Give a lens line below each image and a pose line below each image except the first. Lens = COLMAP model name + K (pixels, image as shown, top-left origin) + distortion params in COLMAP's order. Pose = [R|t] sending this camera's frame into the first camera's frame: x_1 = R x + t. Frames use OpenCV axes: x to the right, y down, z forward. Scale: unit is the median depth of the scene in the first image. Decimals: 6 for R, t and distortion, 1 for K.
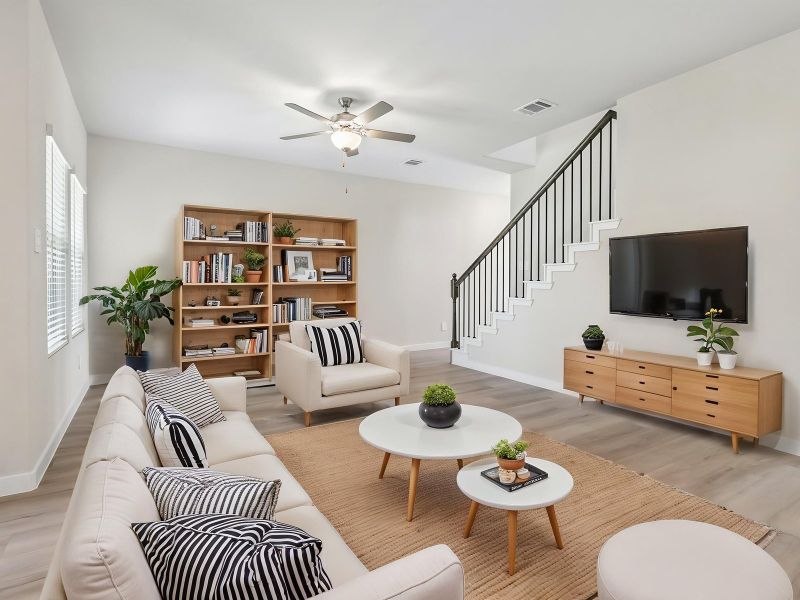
lens RADIAL K [[412.9, 0, 397.9], [0, 412.9, 285.0], [0, 0, 1]] dist [0.018173, -0.017819]
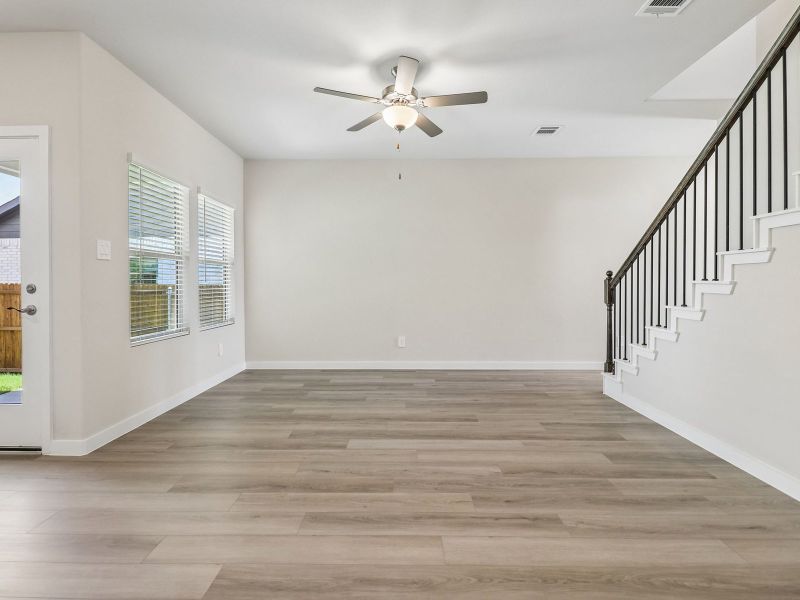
lens RADIAL K [[412.9, 0, 397.9], [0, 412.9, 285.0], [0, 0, 1]] dist [0.018173, -0.017819]
pose [[0.846568, 0.001402, -0.532279, 0.282812], [-0.001949, 0.999998, -0.000465, -0.002160], [0.532277, 0.001431, 0.846569, 0.238962]]
